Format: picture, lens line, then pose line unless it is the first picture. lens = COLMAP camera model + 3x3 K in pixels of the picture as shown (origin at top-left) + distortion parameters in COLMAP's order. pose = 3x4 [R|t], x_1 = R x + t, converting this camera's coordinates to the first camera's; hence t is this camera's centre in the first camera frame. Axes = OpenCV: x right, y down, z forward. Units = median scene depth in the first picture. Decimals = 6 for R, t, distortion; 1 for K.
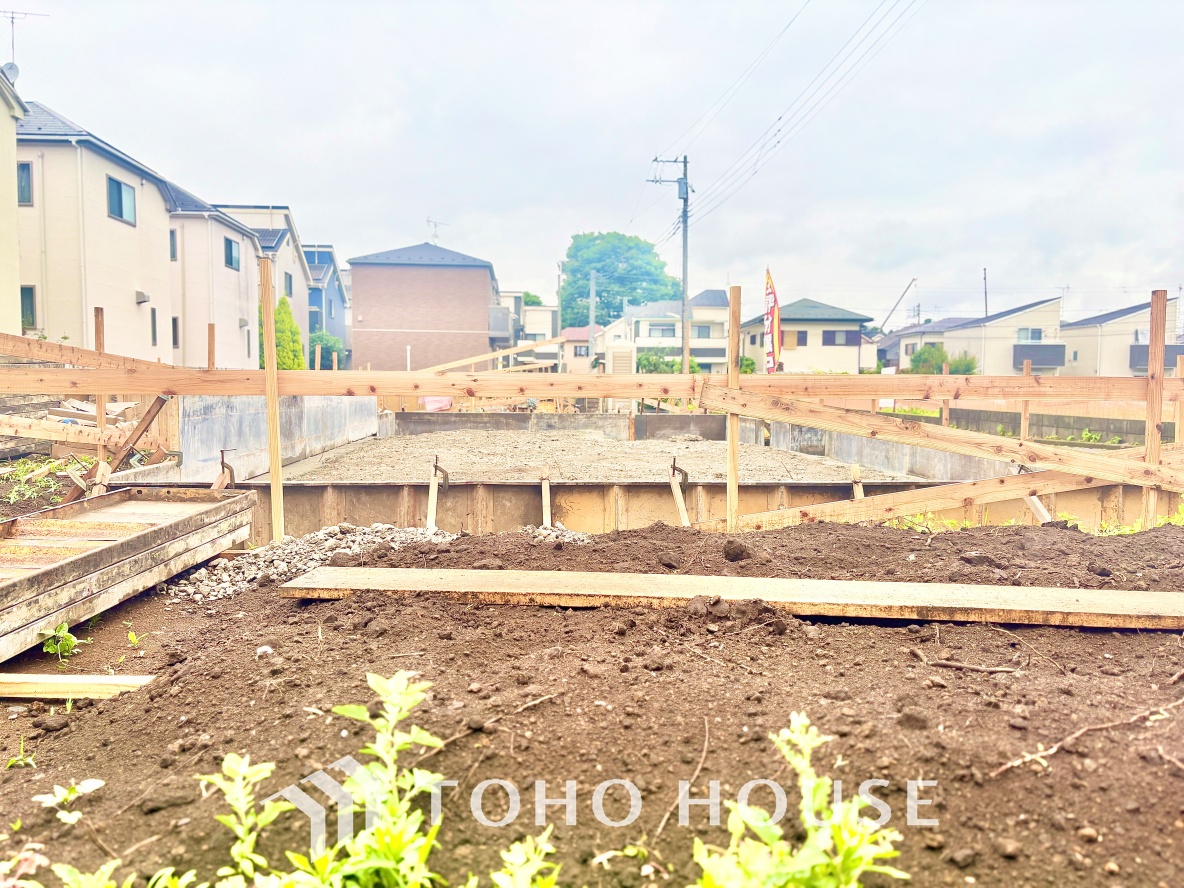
lens RADIAL K [[891.9, 0, 588.9], [0, 891.9, 448.8], [0, 0, 1]] dist [0.047241, -0.054846]
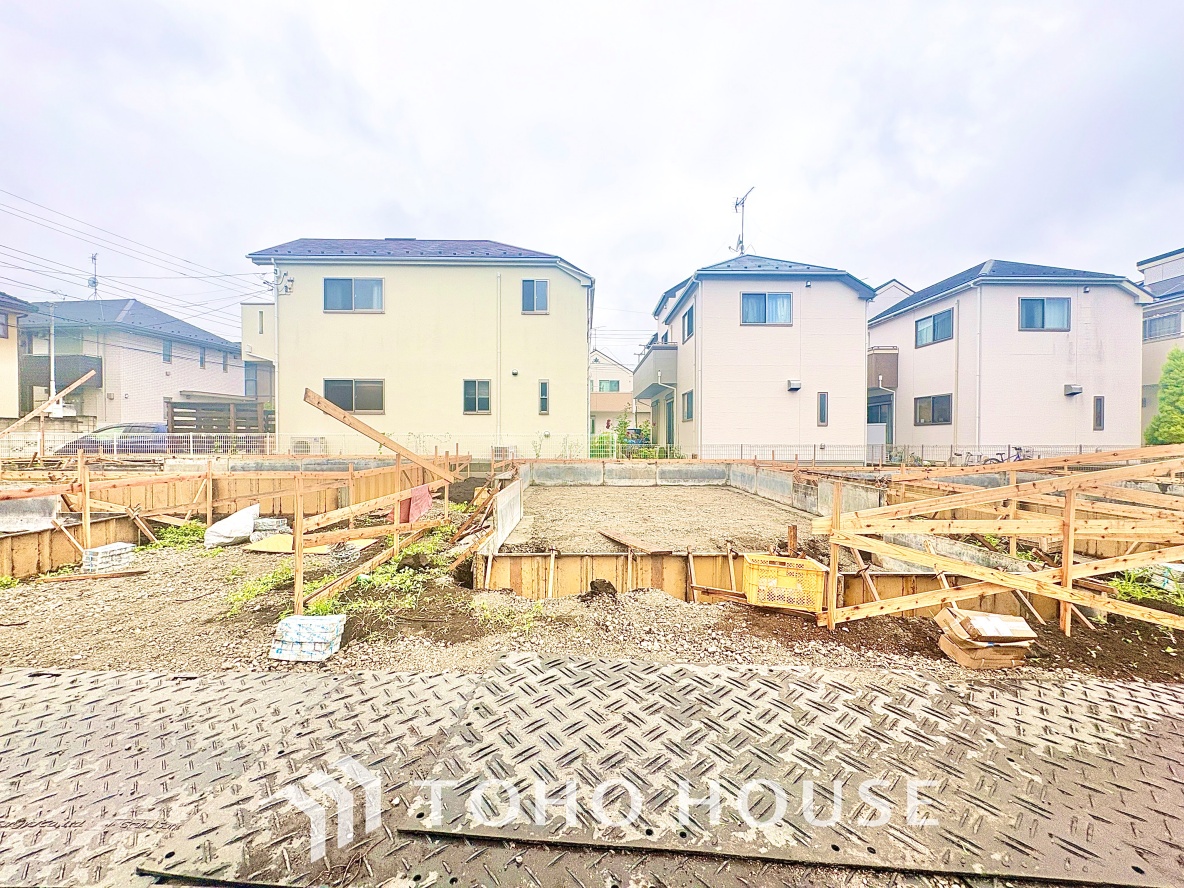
lens RADIAL K [[469.4, 0, 591.3], [0, 469.4, 444.9], [0, 0, 1]] dist [-0.001405, 0.000671]
pose [[-0.057817, 0.005544, -0.998312, 0.210002], [-0.076814, 0.996995, 0.009985, -0.143431], [0.995368, 0.077262, -0.057217, 1.429622]]
